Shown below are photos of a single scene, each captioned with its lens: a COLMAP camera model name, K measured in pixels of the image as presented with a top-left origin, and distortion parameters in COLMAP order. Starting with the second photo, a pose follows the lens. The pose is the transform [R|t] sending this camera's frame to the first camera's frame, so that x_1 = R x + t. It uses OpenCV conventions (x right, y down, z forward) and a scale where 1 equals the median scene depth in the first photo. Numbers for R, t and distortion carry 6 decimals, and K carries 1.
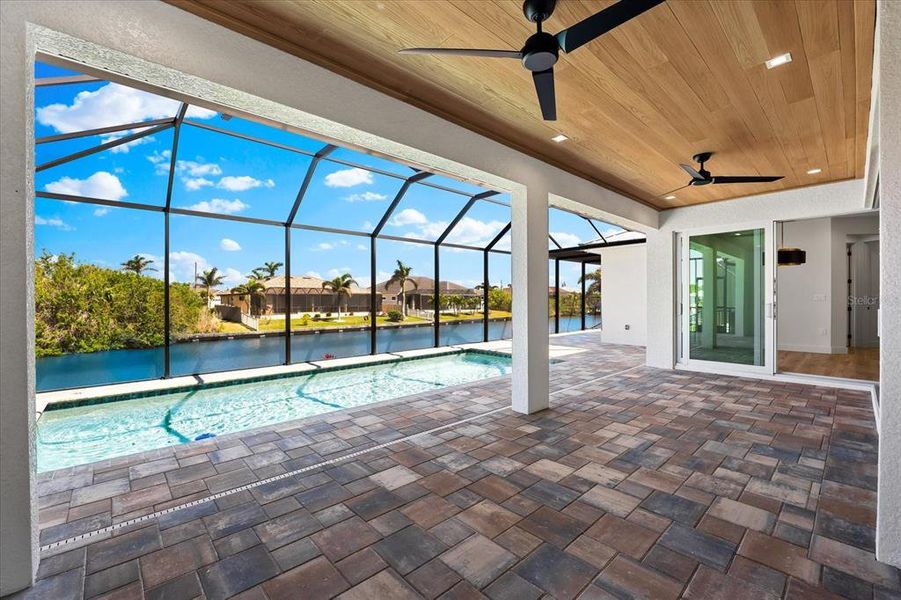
lens RADIAL K [[372.2, 0, 447.2], [0, 372.2, 298.7], [0, 0, 1]] dist [-0.008652, 0.000479]
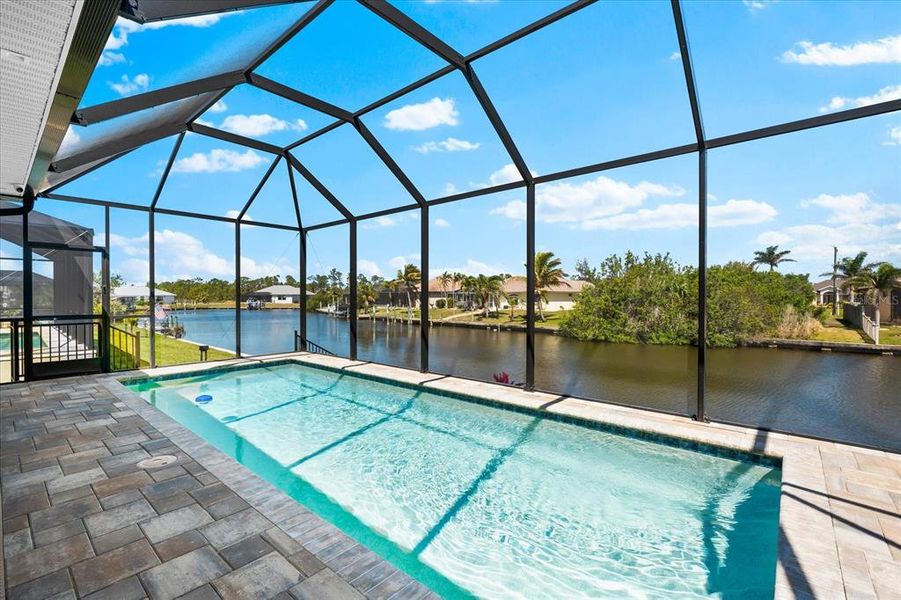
lens RADIAL K [[402.1, 0, 443.5], [0, 402.1, 299.6], [0, 0, 1]] dist [-0.008294, -0.000085]
pose [[0.113315, 0.010910, -0.993499, 0.468598], [0.001061, 0.999938, 0.011102, 0.002950], [0.993559, -0.002312, 0.113297, 0.935797]]
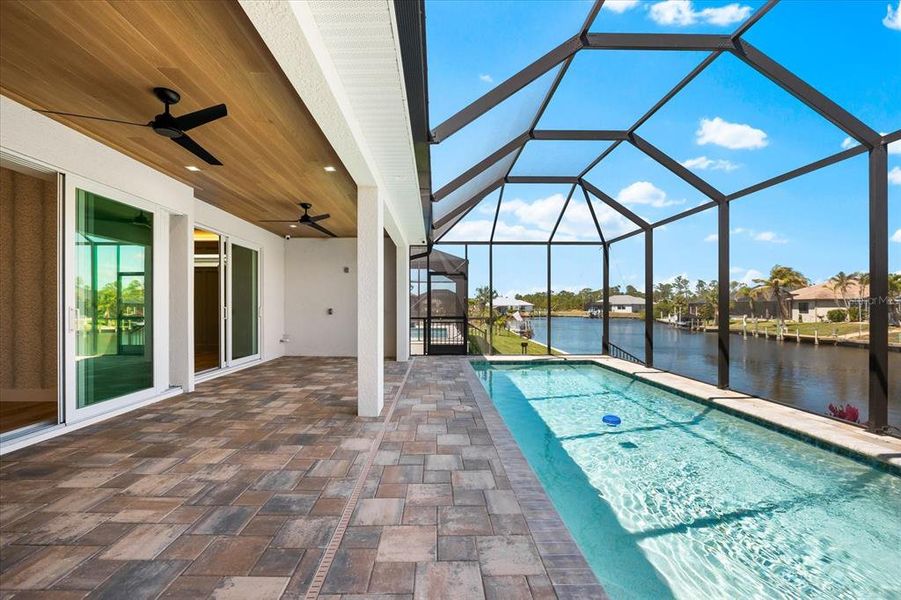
lens RADIAL K [[378.1, 0, 438.8], [0, 378.1, 306.4], [0, 0, 1]] dist [-0.009090, -0.000064]
pose [[-0.663978, 0.003773, -0.747743, 0.512972], [0.003004, 0.999993, 0.002378, 0.008887], [0.747746, -0.000667, -0.663984, 1.081676]]
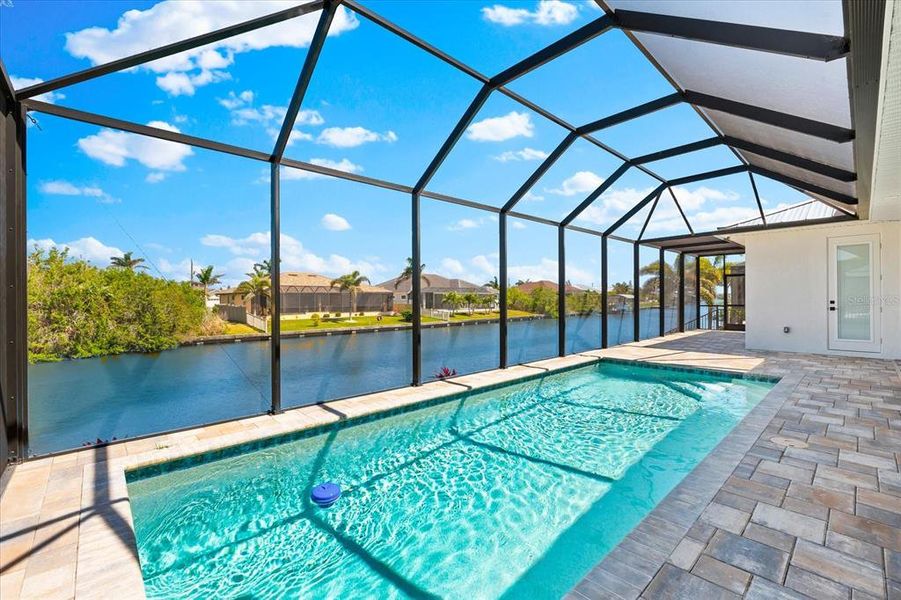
lens RADIAL K [[384.9, 0, 444.6], [0, 384.9, 299.0], [0, 0, 1]] dist [-0.006579, -0.000053]
pose [[0.999991, -0.003696, 0.001969, -0.373833], [0.003688, 0.999986, 0.003908, 0.004366], [-0.001983, -0.003901, 0.999990, 0.245331]]
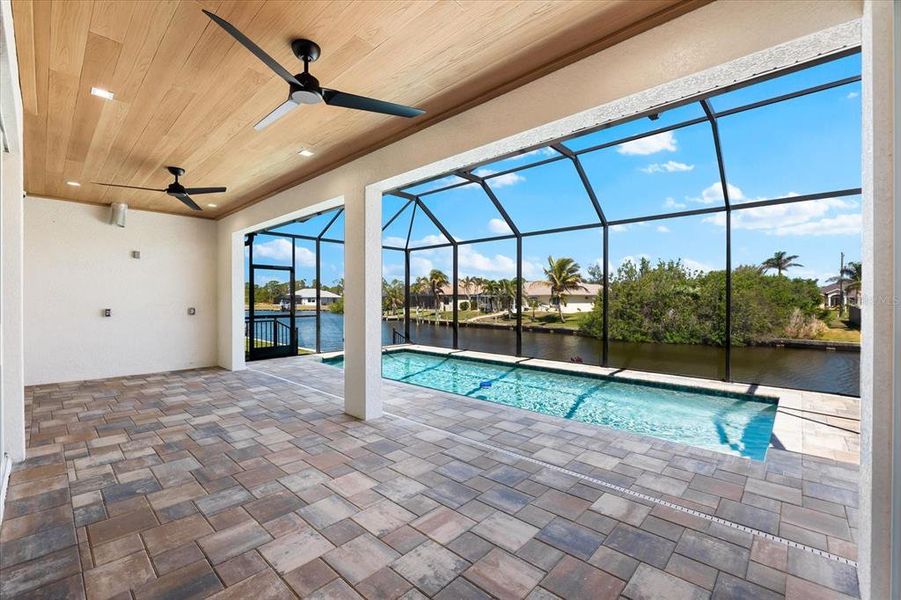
lens RADIAL K [[384.9, 0, 444.6], [0, 384.9, 299.0], [0, 0, 1]] dist [-0.006579, -0.000053]
pose [[0.079303, 0.003520, -0.996844, 0.747860], [0.000938, 0.999993, 0.003606, -0.006679], [0.996850, -0.001221, 0.079299, 0.679106]]
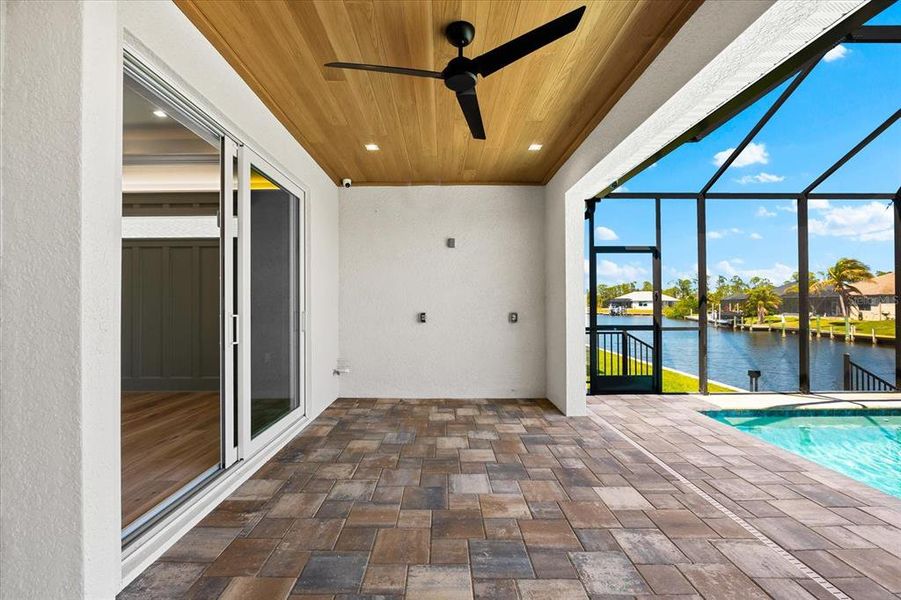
lens RADIAL K [[383.3, 0, 445.2], [0, 383.3, 300.5], [0, 0, 1]] dist [-0.006441, -0.000047]
pose [[-0.664614, 0.000019, -0.747187, 0.312740], [0.005581, 0.999972, -0.004938, -0.000616], [0.747166, -0.007452, -0.664596, 0.478888]]
